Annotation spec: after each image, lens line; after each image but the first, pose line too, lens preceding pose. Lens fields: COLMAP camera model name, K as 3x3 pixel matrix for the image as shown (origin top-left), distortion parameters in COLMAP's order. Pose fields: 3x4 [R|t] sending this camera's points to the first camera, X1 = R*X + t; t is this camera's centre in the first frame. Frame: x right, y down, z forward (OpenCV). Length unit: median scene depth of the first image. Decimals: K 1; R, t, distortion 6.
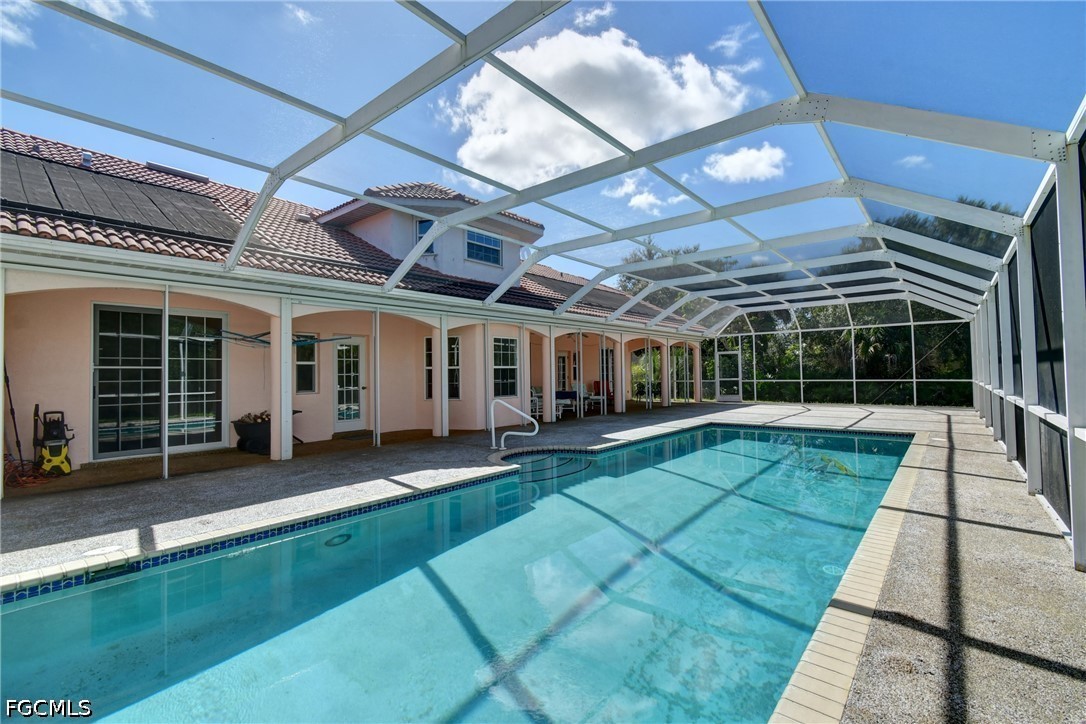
lens RADIAL K [[478.7, 0, 539.6], [0, 478.7, 358.9], [0, 0, 1]] dist [0.002477, -0.000224]
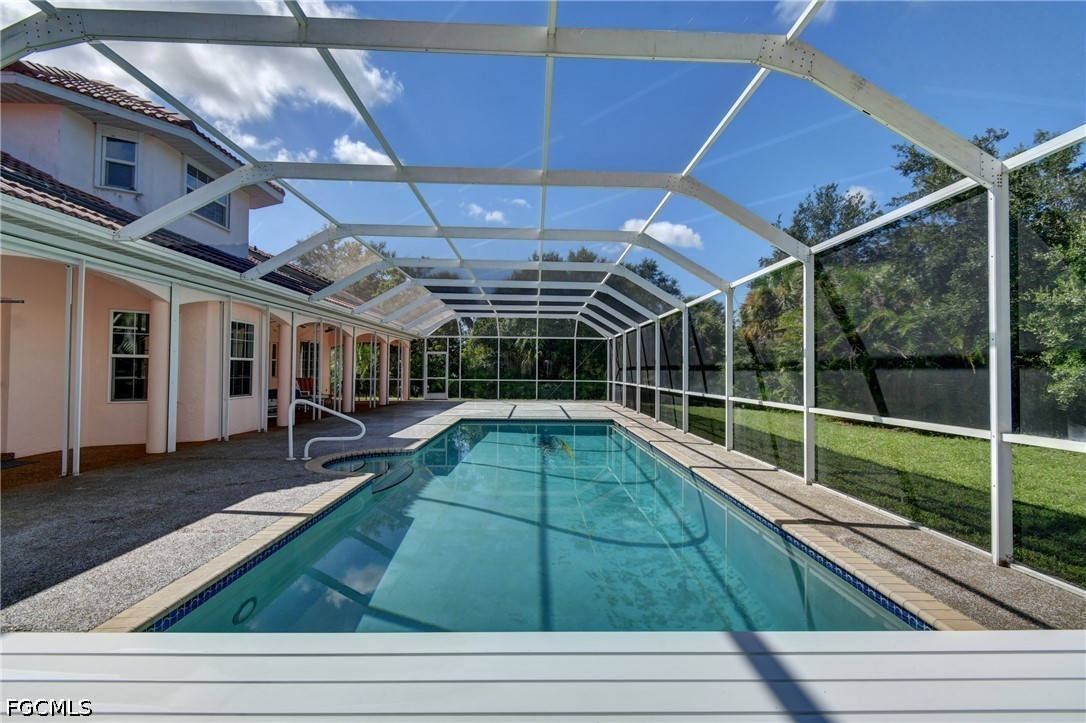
lens RADIAL K [[478.7, 0, 552.0], [0, 478.7, 366.7], [0, 0, 1]] dist [0.002477, -0.000224]
pose [[0.753511, 0.029669, 0.656766, -0.211663], [-0.041658, 0.999128, 0.002659, 0.006118], [-0.656114, -0.029363, 0.754090, 0.068933]]
